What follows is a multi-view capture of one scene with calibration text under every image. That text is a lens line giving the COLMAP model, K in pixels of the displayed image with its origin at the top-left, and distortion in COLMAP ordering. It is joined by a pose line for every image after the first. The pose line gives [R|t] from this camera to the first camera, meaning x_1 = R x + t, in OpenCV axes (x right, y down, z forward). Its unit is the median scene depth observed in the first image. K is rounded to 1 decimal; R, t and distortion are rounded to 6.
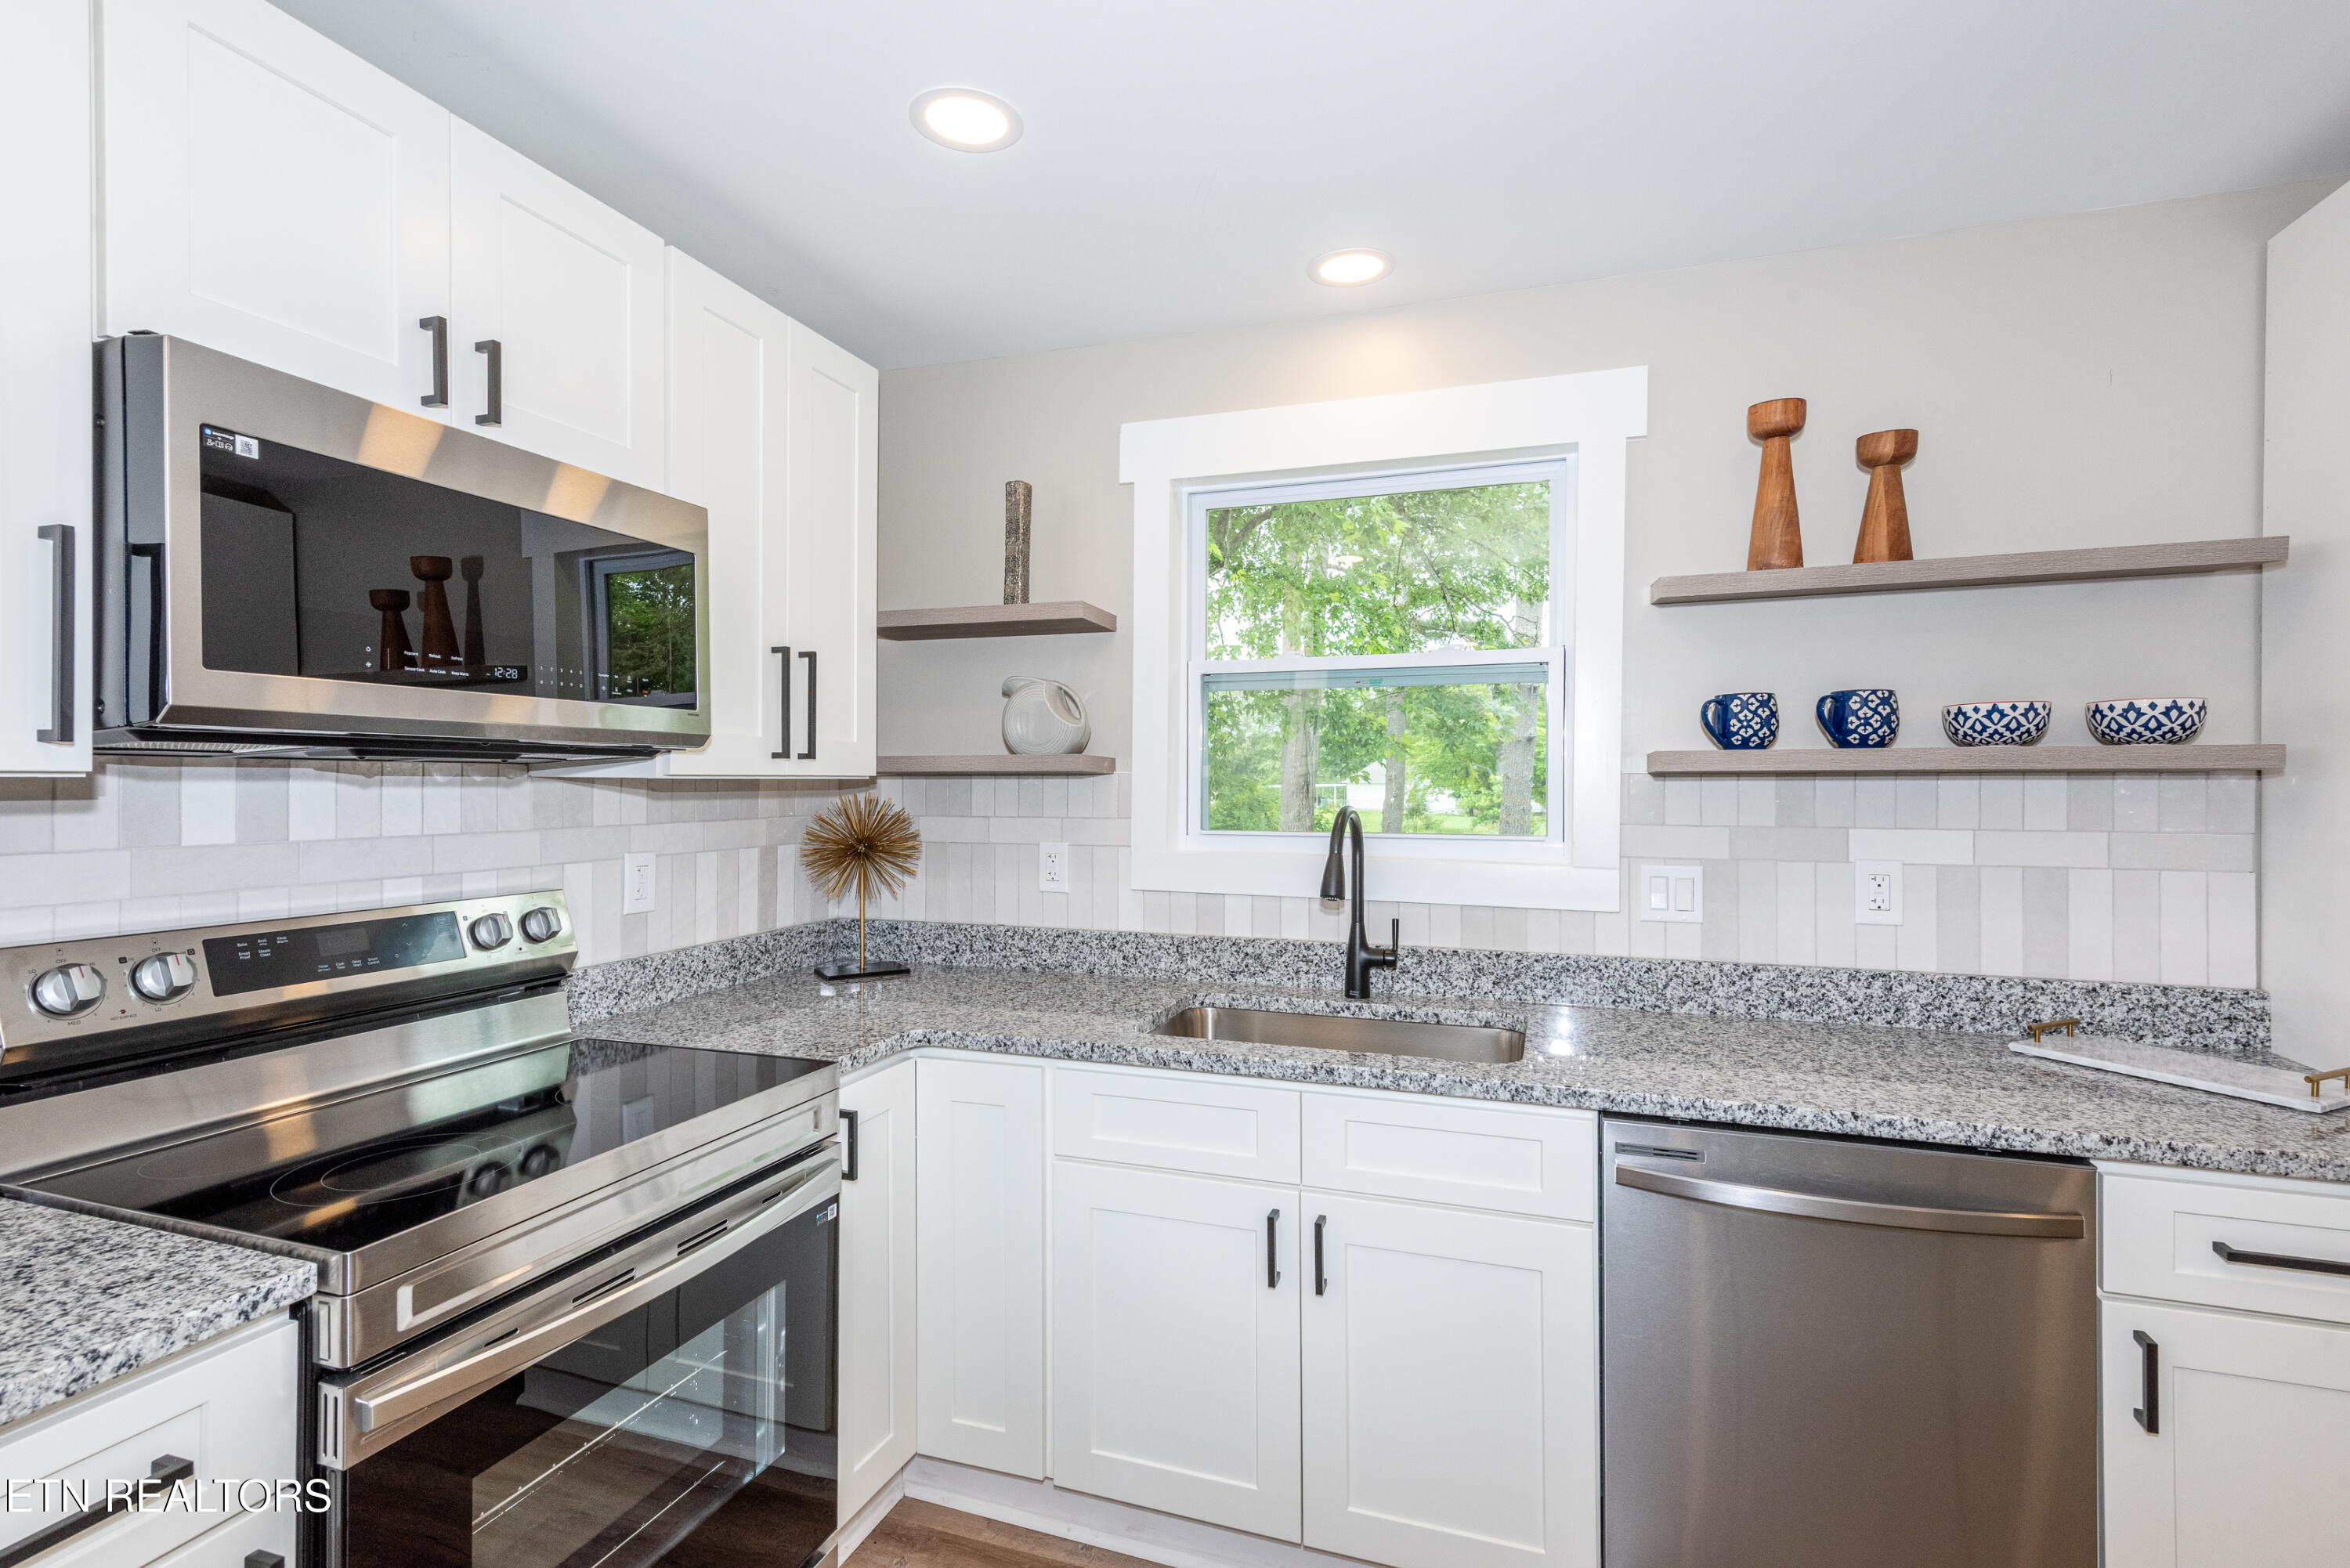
lens RADIAL K [[1103.6, 0, 1198.8], [0, 1103.6, 785.8], [0, 0, 1]] dist [0.015927, -0.001574]
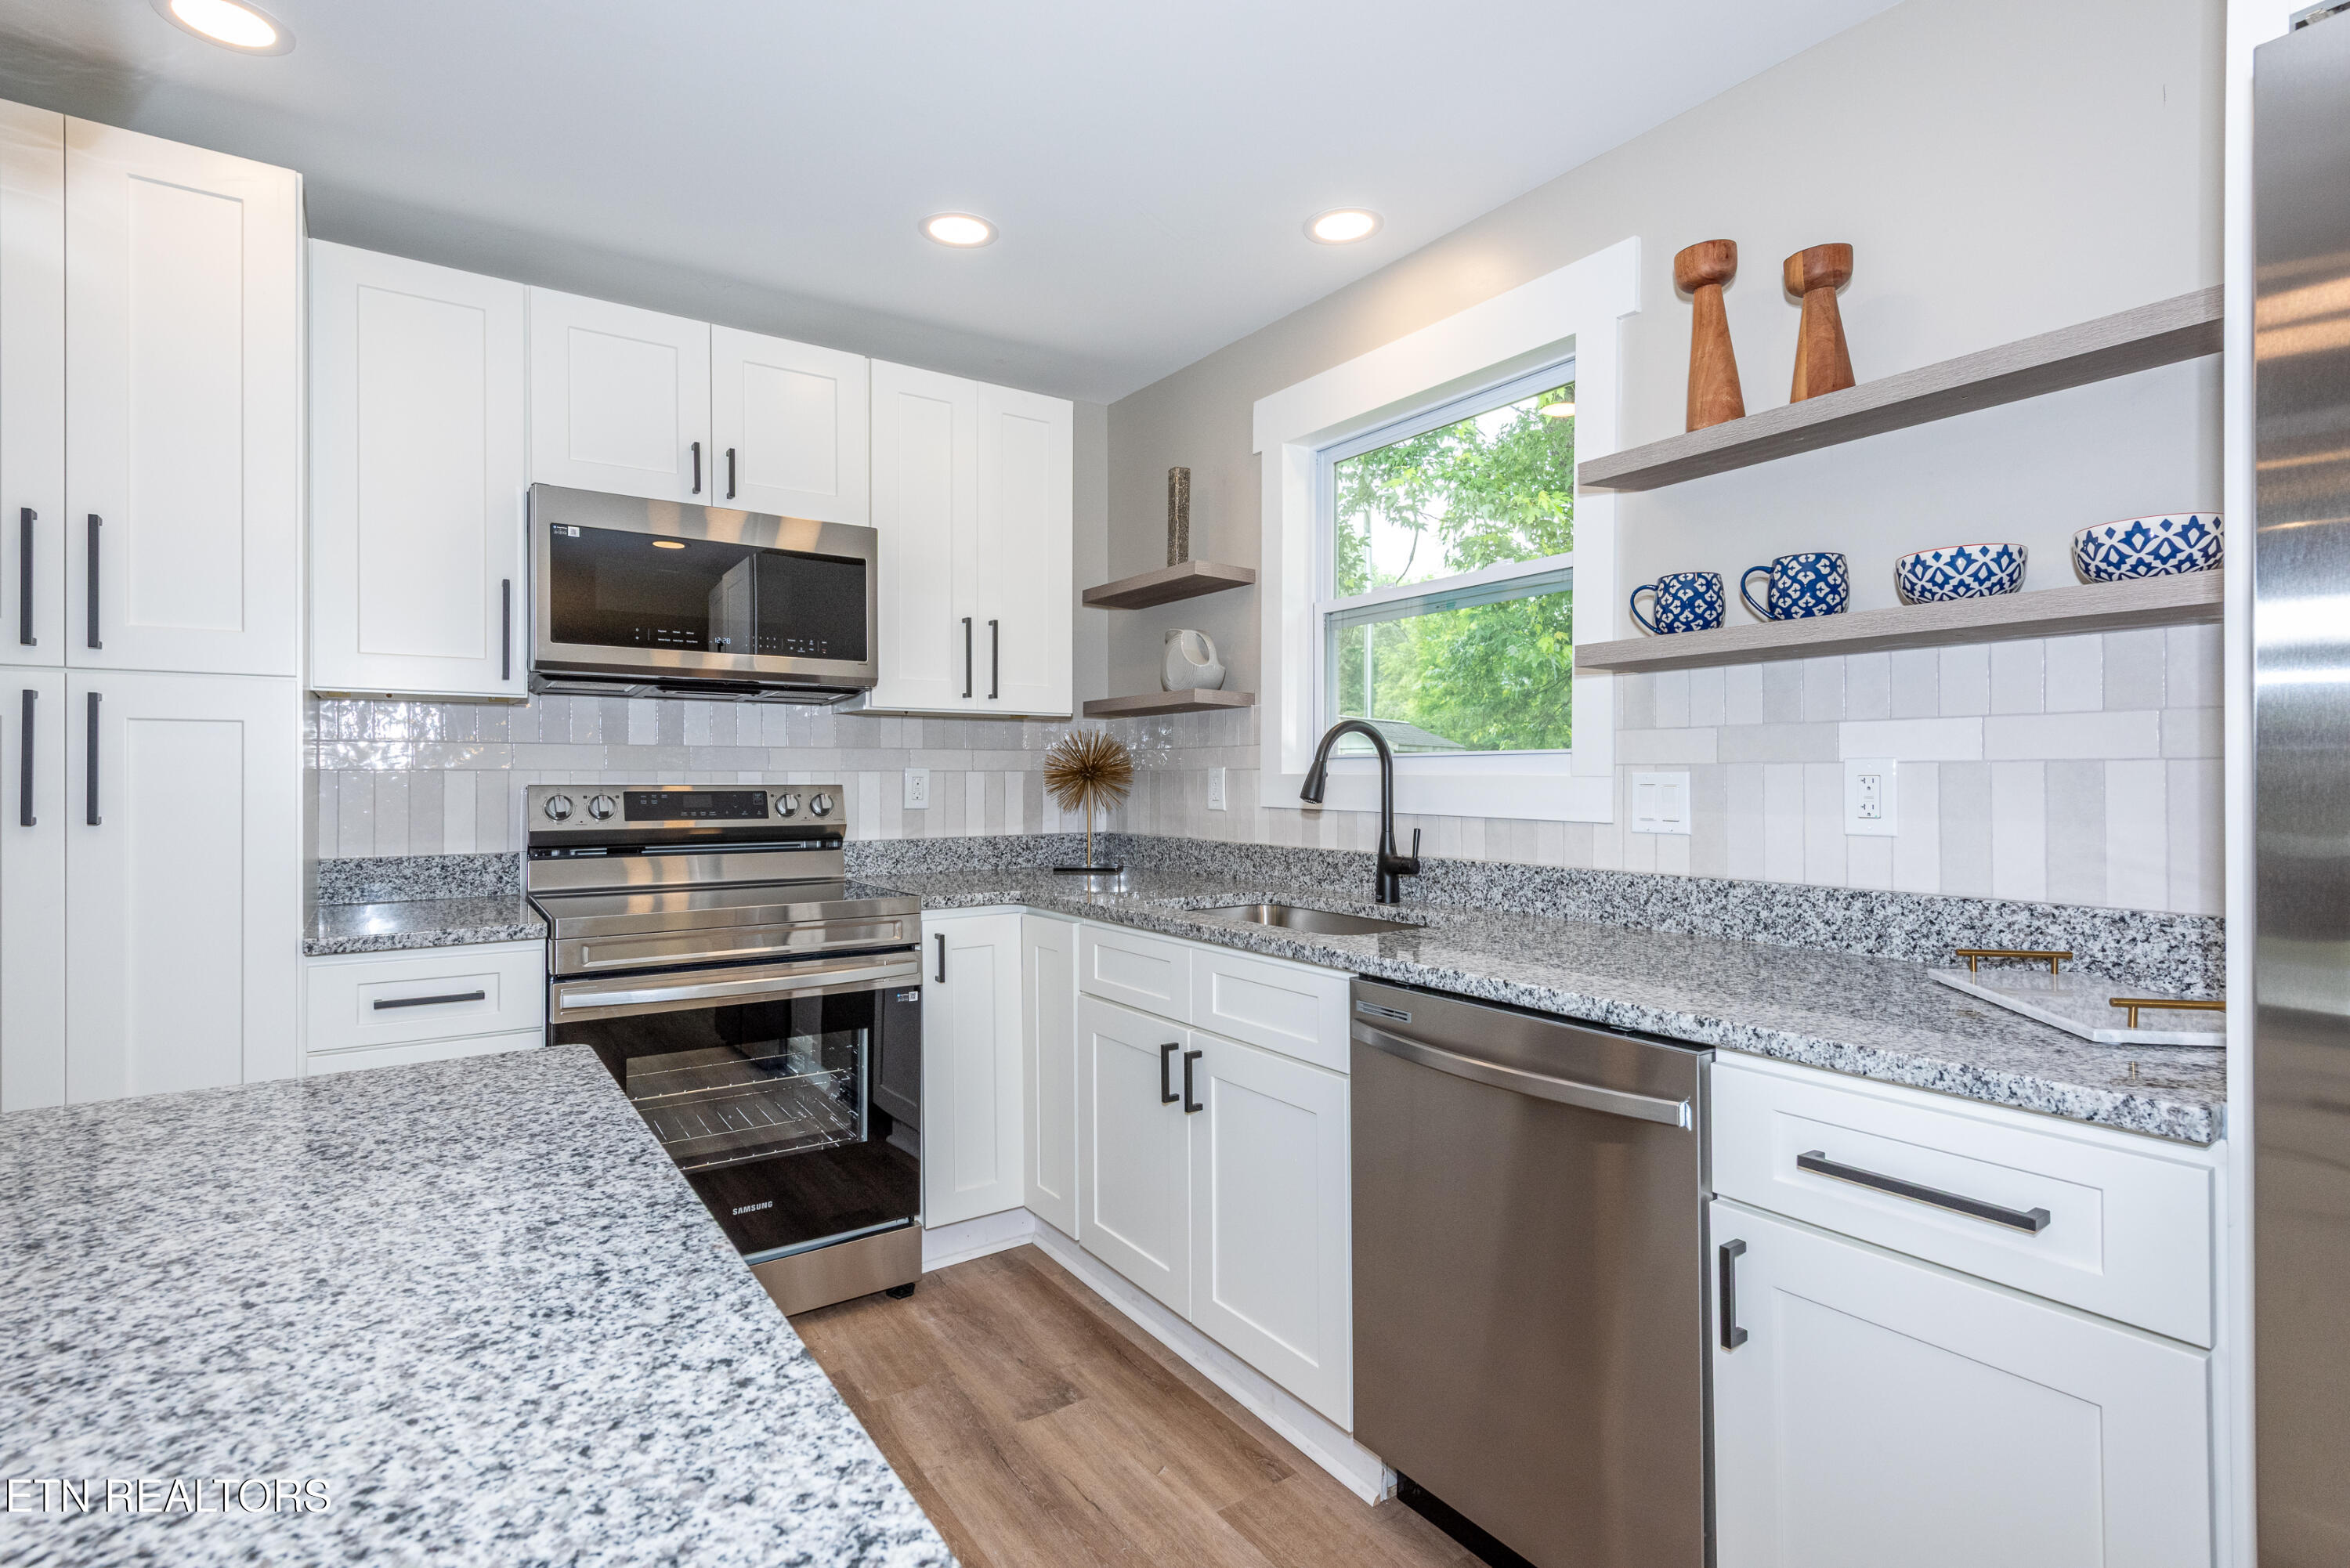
lens RADIAL K [[1136.2, 0, 1173.6], [0, 1136.2, 776.7], [0, 0, 1]] dist [0.012677, -0.000606]
pose [[0.801381, -0.003647, -0.598143, 0.703211], [0.000698, 0.999986, -0.005161, 0.084478], [0.598154, 0.003719, 0.801372, 0.000285]]
